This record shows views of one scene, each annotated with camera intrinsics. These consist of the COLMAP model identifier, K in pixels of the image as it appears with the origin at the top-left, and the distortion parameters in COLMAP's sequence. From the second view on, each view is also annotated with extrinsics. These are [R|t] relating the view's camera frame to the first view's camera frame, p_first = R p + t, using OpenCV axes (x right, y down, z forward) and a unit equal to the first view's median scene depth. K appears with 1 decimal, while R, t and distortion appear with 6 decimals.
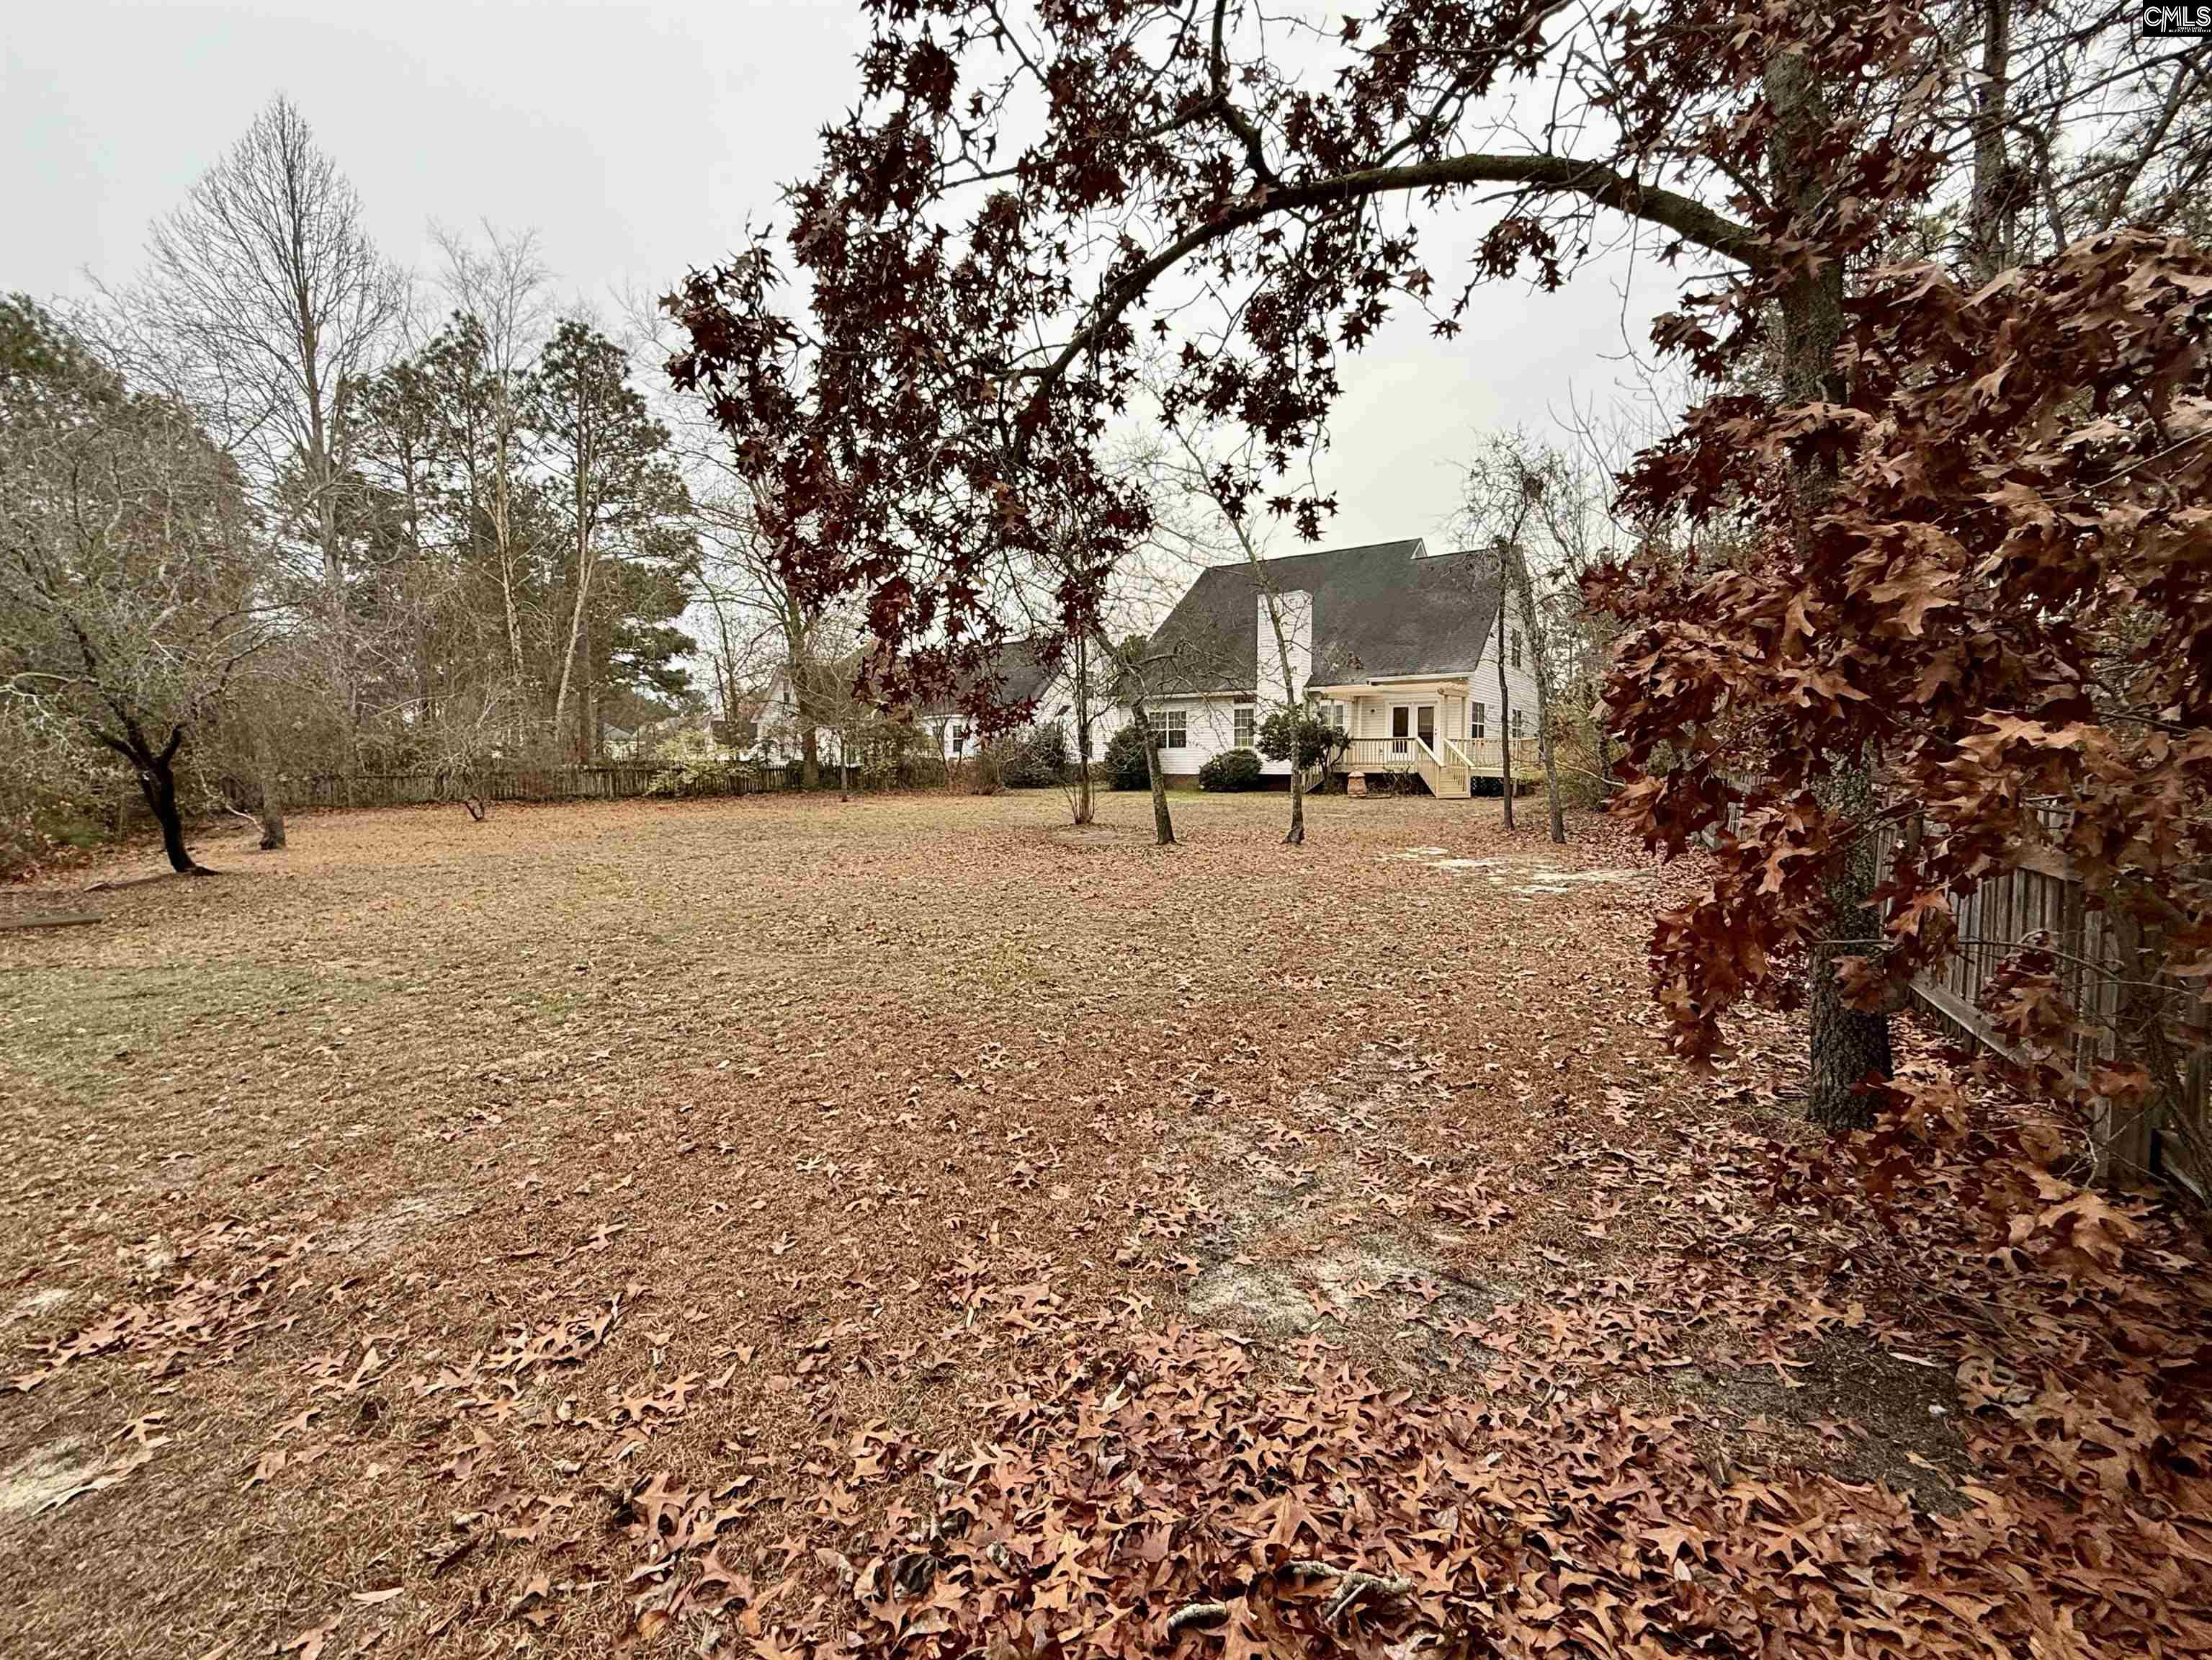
lens RADIAL K [[953.7, 0, 1102.5], [0, 953.7, 814.6], [0, 0, 1]] dist [0.002522, -0.000010]
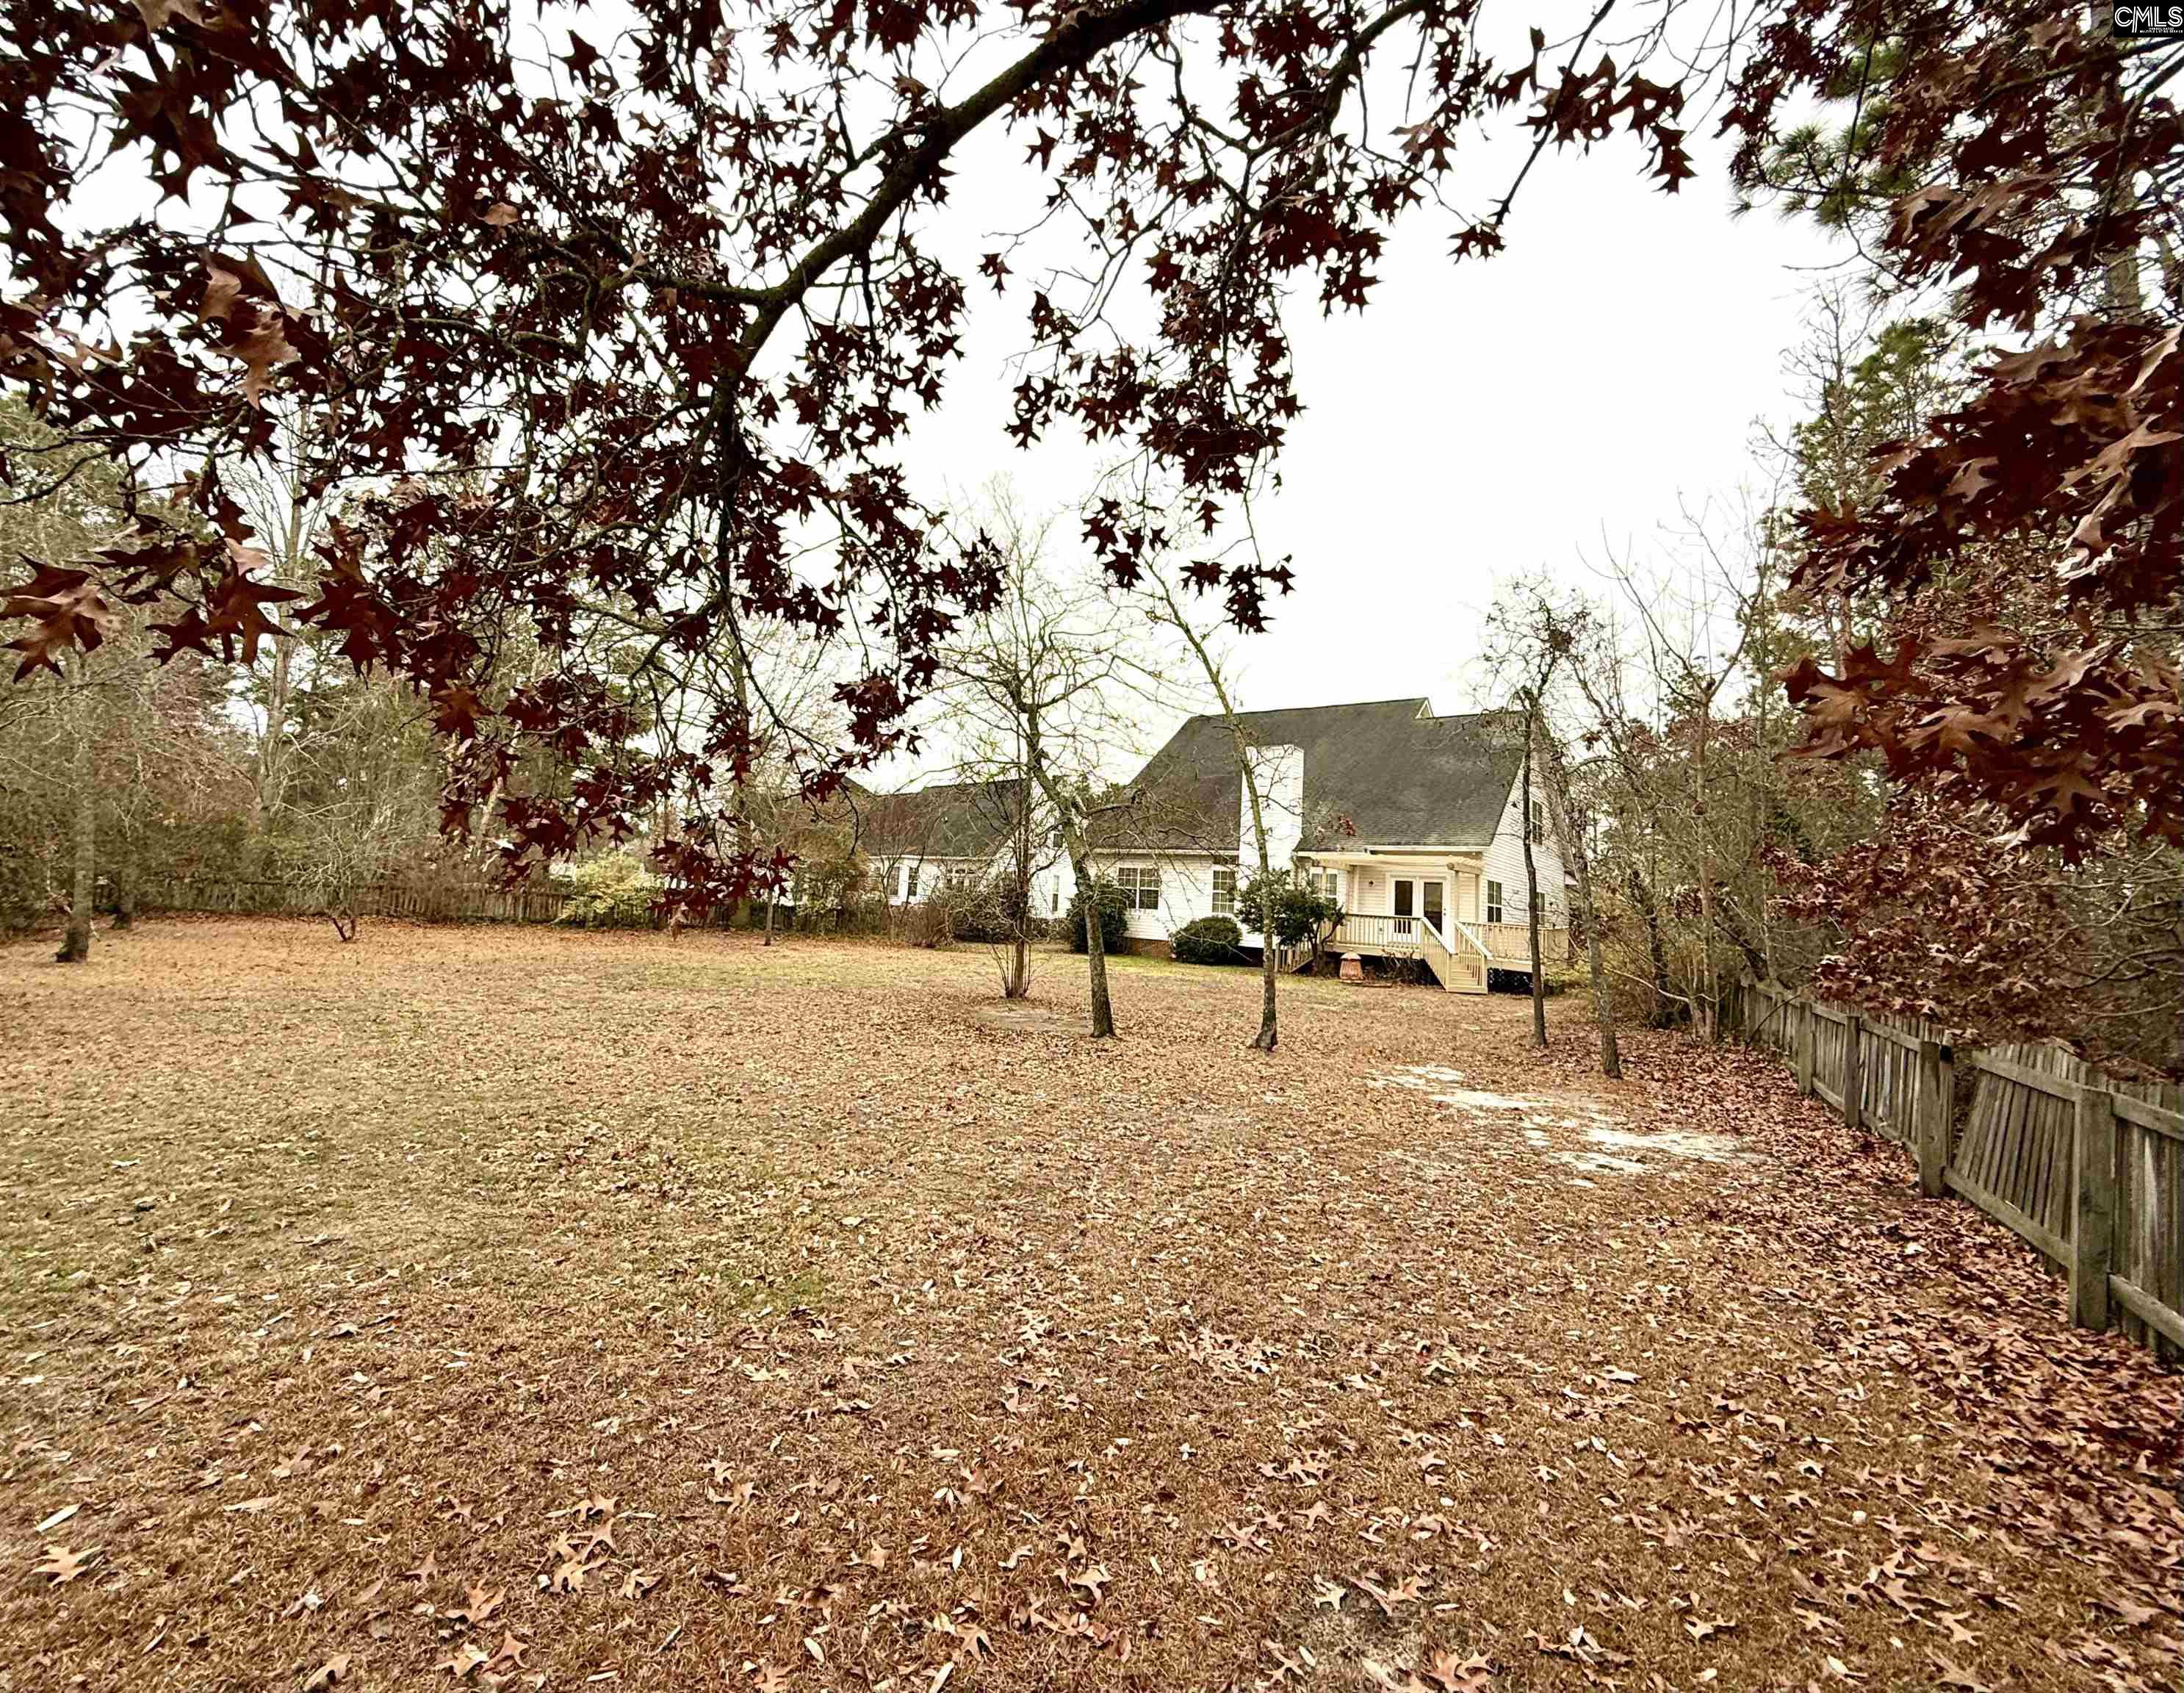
lens RADIAL K [[981.0, 0, 1026.1], [0, 981.0, 783.6], [0, 0, 1]] dist [-0.000655, -0.000664]
pose [[0.995694, 0.059617, -0.070989, 0.043801], [-0.071580, 0.981039, -0.180107, -0.022222], [0.058905, 0.184413, 0.981082, 0.134204]]
